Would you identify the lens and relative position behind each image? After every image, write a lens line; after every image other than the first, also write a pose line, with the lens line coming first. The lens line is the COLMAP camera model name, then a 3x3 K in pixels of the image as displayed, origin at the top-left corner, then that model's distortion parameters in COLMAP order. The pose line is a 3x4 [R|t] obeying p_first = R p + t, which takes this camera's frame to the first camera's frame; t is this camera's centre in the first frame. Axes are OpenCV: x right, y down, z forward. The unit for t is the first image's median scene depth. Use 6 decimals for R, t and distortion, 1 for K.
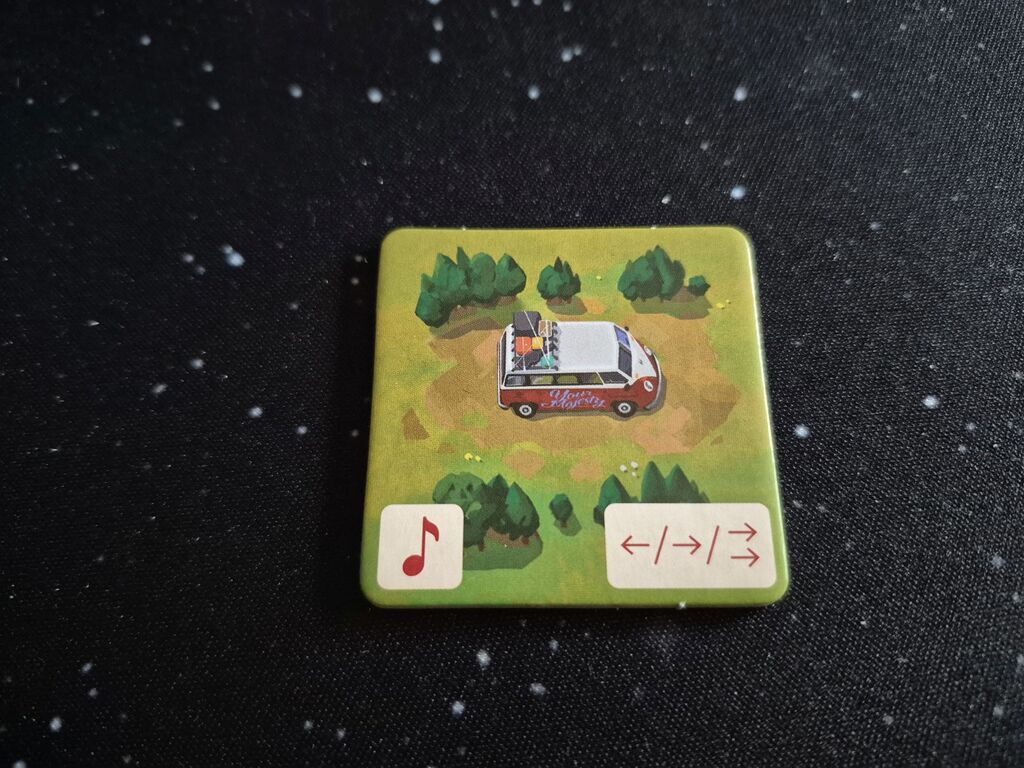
lens RADIAL K [[693.6, 0, 512.0], [0, 693.6, 384.0], [0, 0, 1]] dist [0.034263, -0.002685]
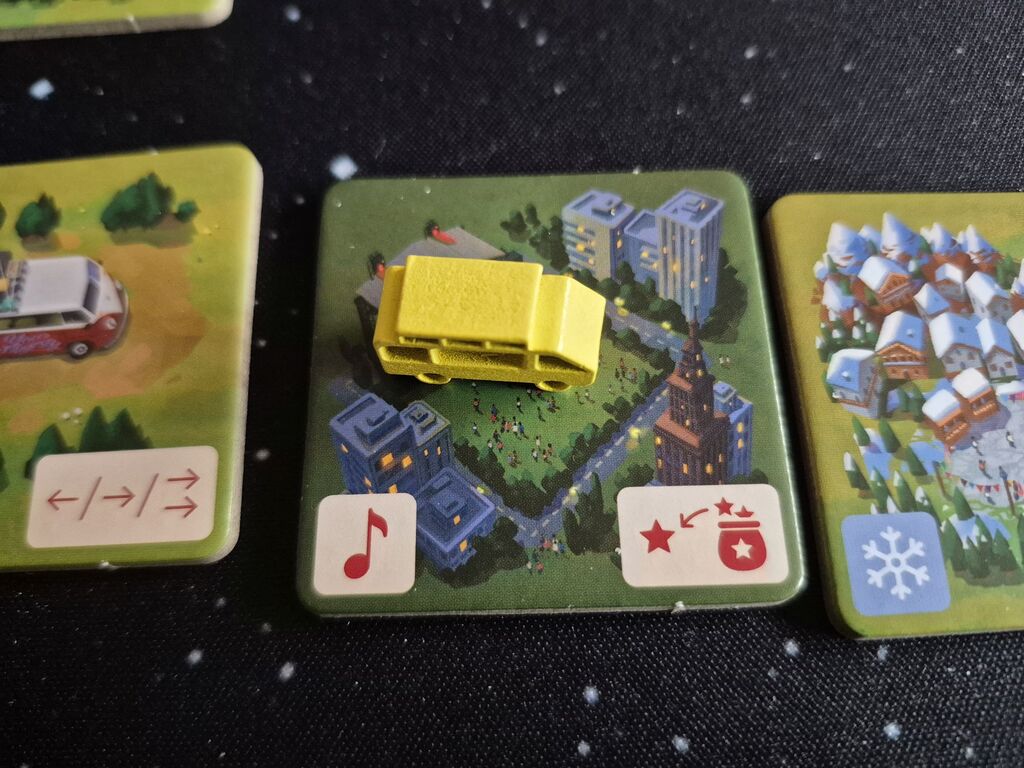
lens RADIAL K [[691.8, 0, 512.7], [0, 691.8, 366.7], [0, 0, 1]] dist [0.025438, -0.002754]
pose [[0.994193, -0.058911, -0.090053, 0.788213], [0.056801, 0.998052, -0.025814, 0.111129], [0.091398, 0.020549, 0.995602, 0.154334]]
